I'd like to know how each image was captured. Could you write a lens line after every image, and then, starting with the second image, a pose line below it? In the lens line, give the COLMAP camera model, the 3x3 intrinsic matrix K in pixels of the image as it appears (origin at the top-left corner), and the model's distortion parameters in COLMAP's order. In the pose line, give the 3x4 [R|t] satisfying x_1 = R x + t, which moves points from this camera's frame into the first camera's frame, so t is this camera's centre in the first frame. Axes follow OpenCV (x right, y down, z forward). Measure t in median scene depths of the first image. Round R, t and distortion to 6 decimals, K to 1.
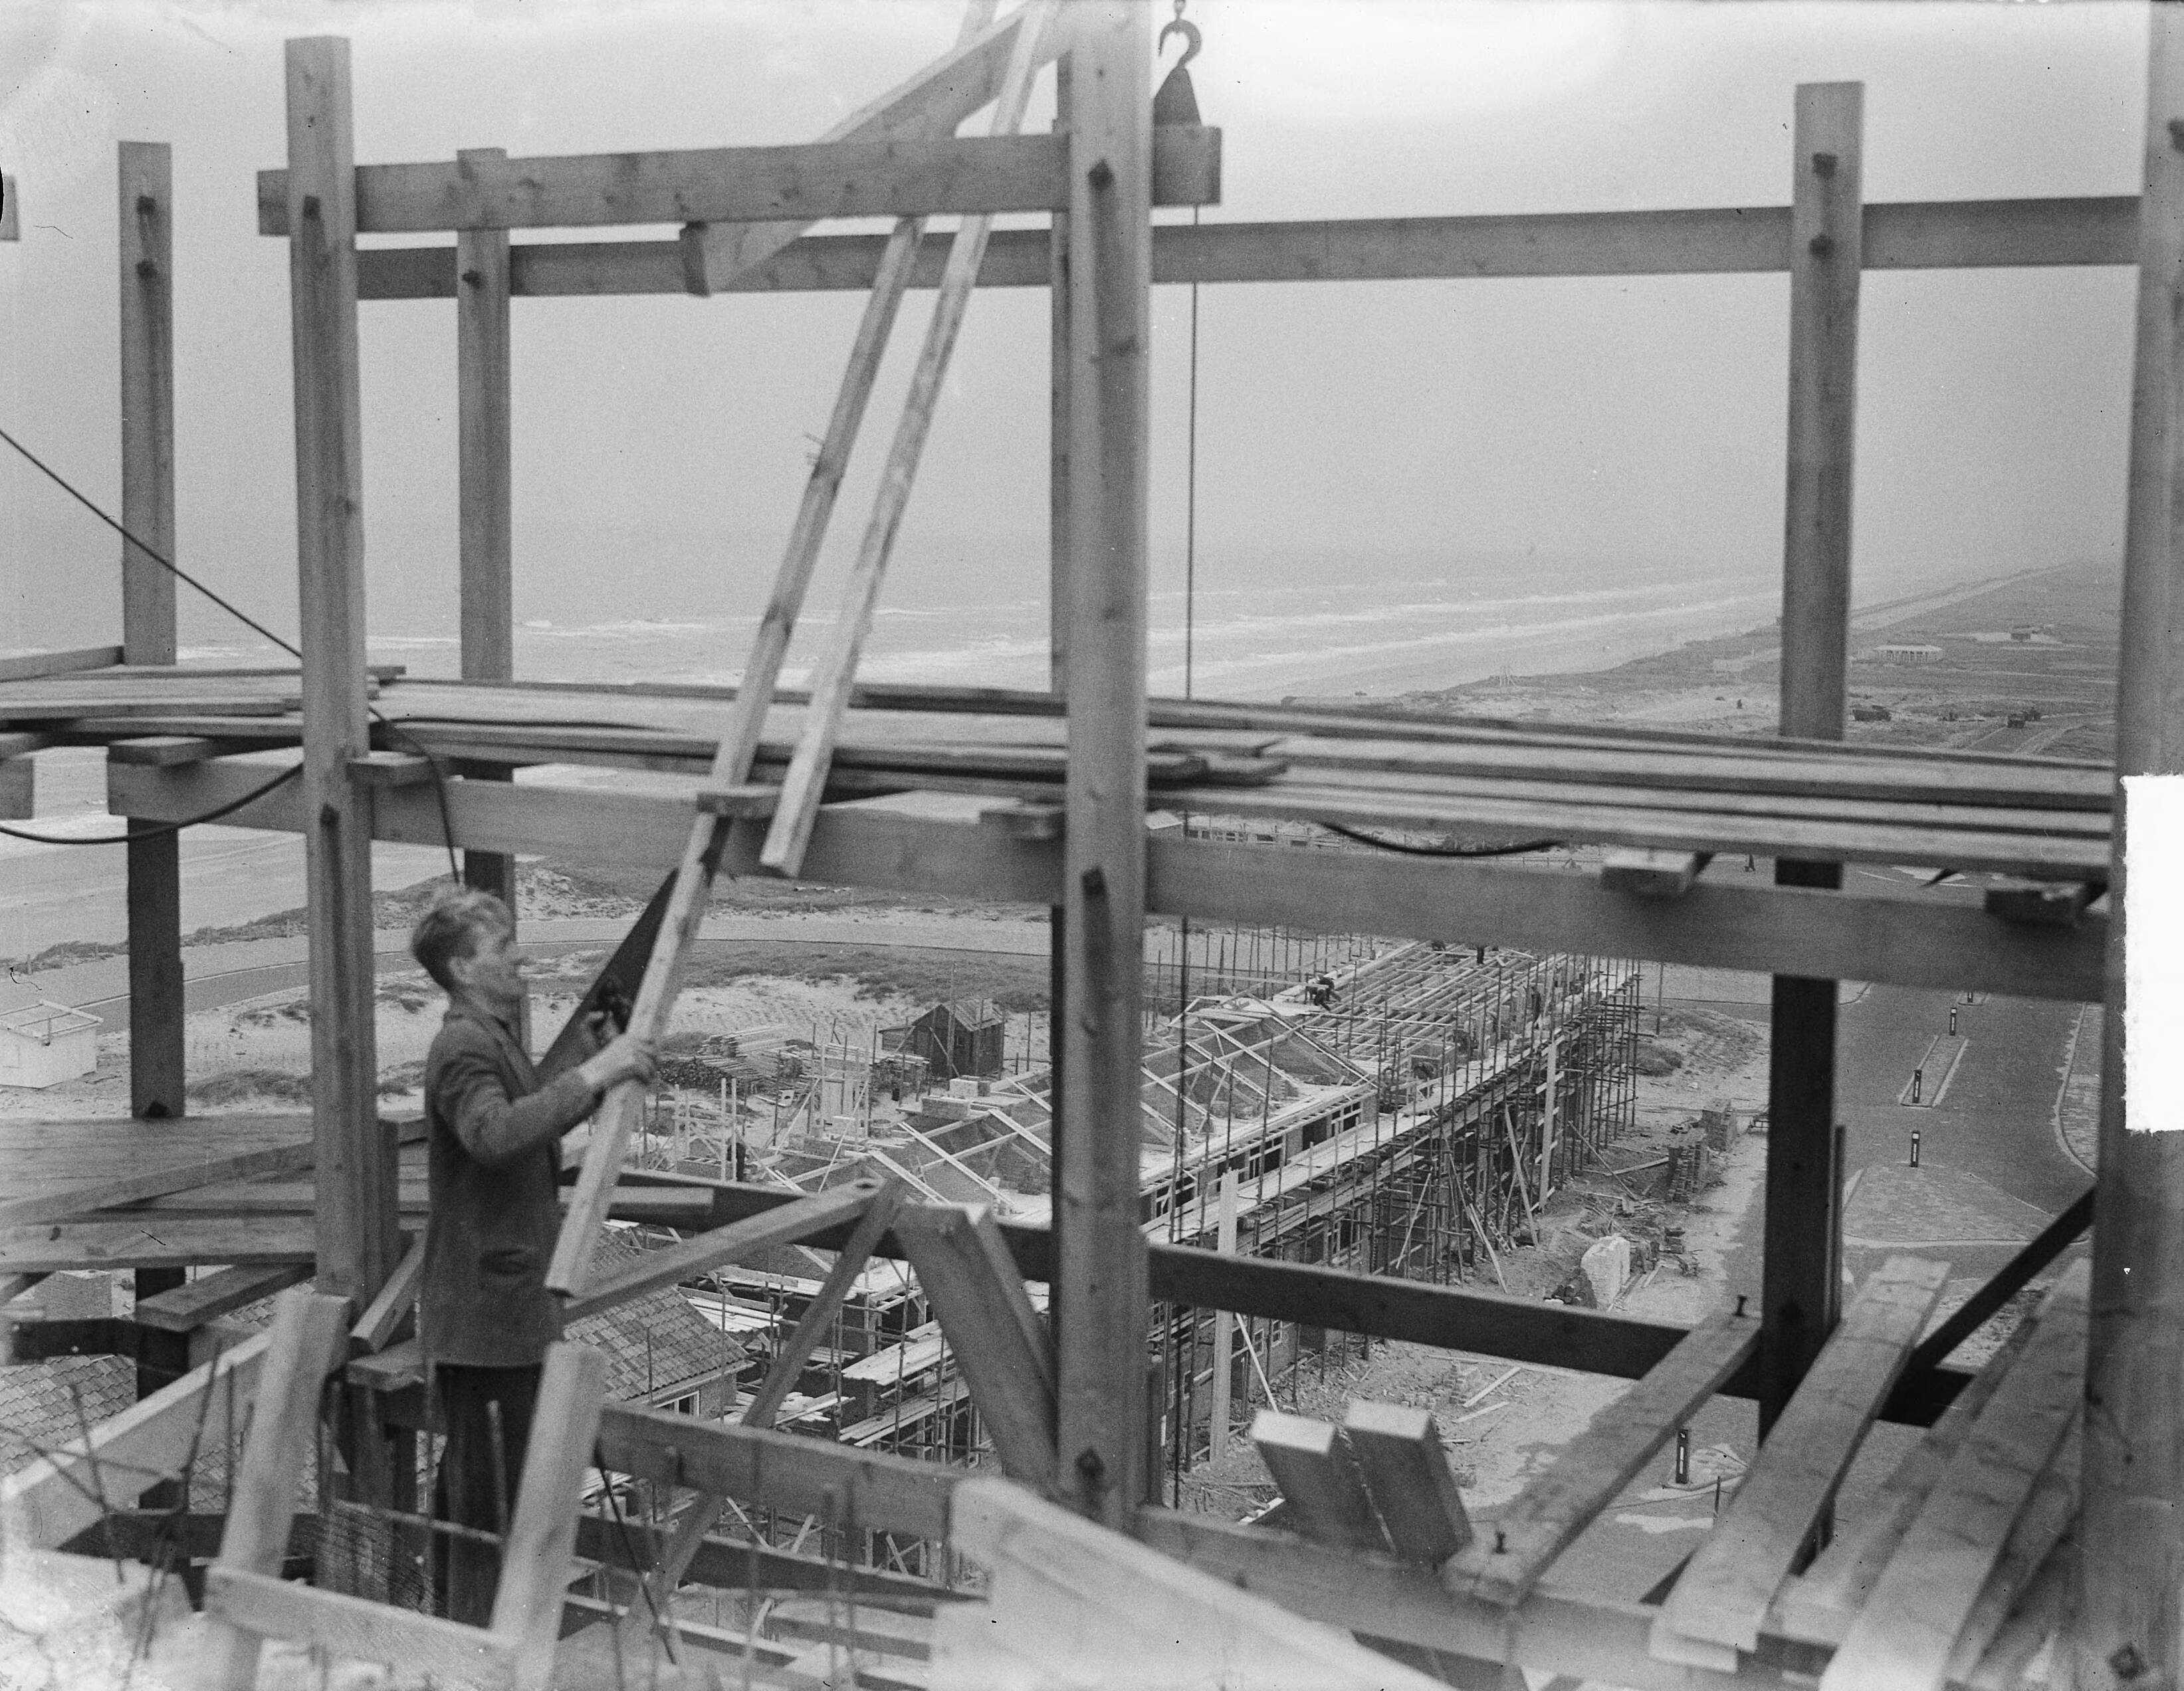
lens RADIAL K [[2984.1, 0, 1090.4], [0, 2984.1, 716.7], [0, 0, 1]] dist [-0.011322, 0.004601]
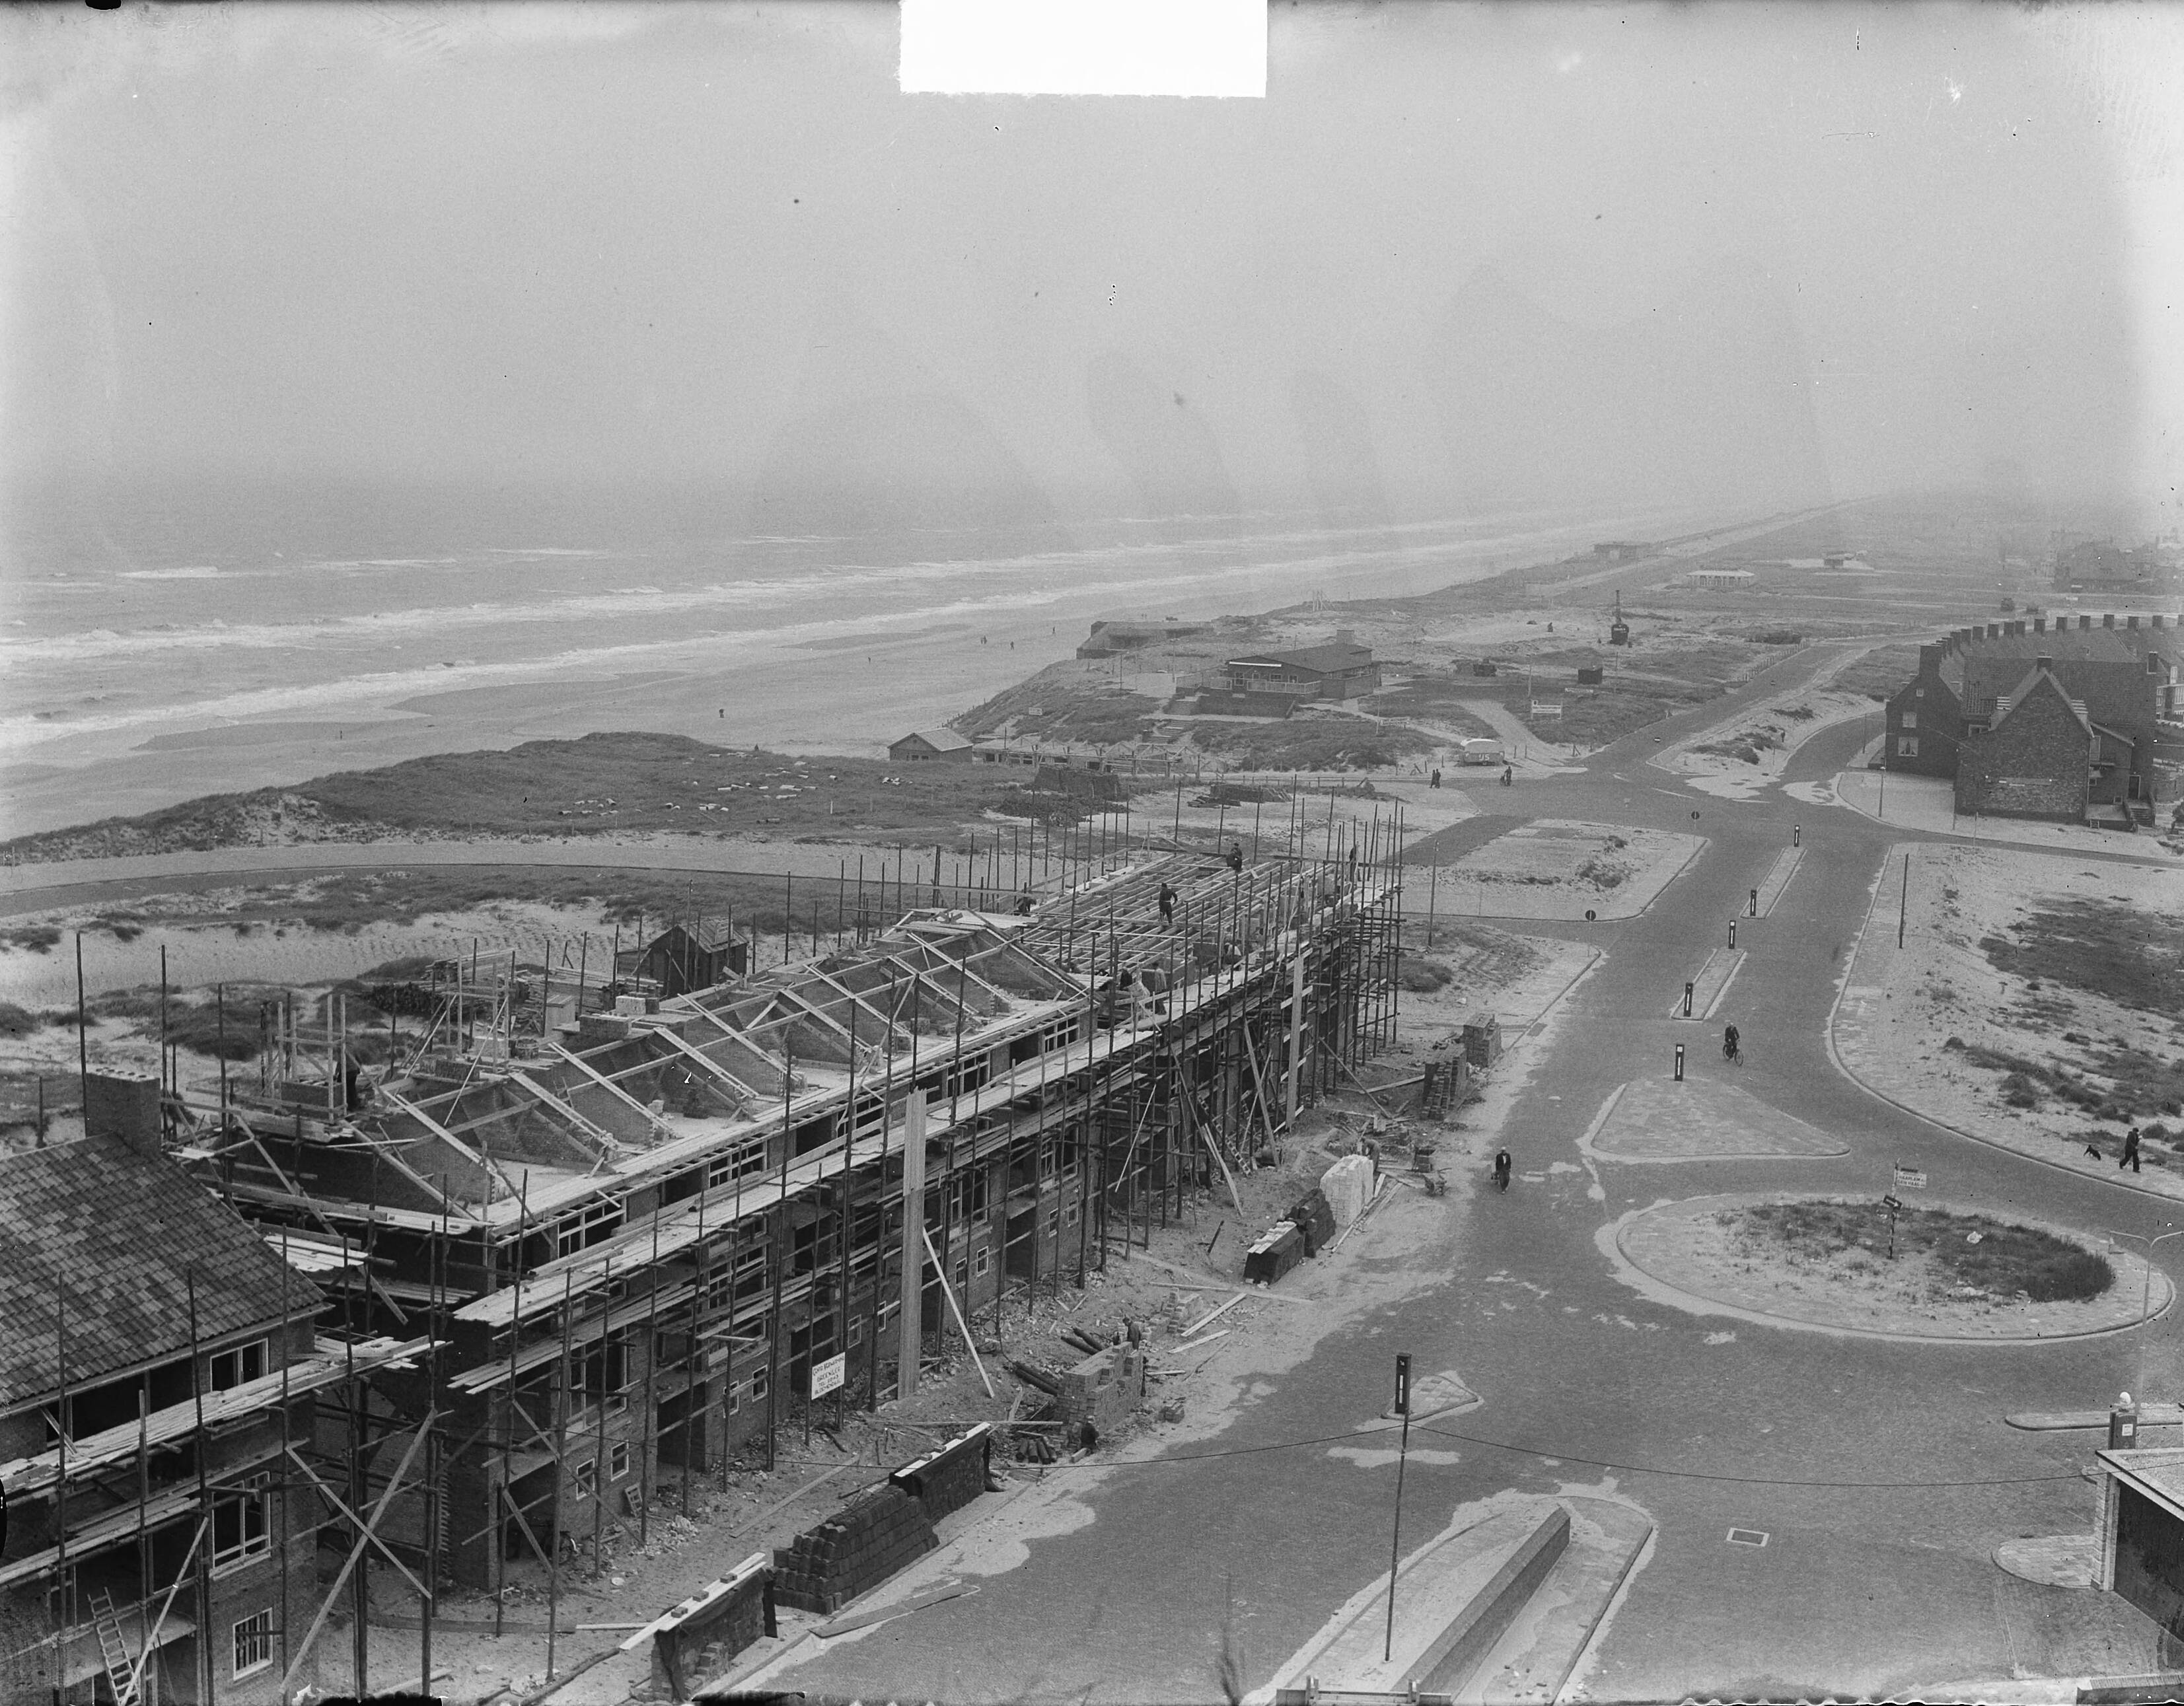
lens RADIAL K [[2863.1, 0, 1145.2], [0, 2863.1, 731.4], [0, 0, 1]] dist [-0.005468, 0.016105]
pose [[0.998691, -0.007178, 0.050639, 0.060151], [0.006104, 0.999754, 0.021343, 0.017182], [-0.050780, -0.021006, 0.998489, 0.083649]]
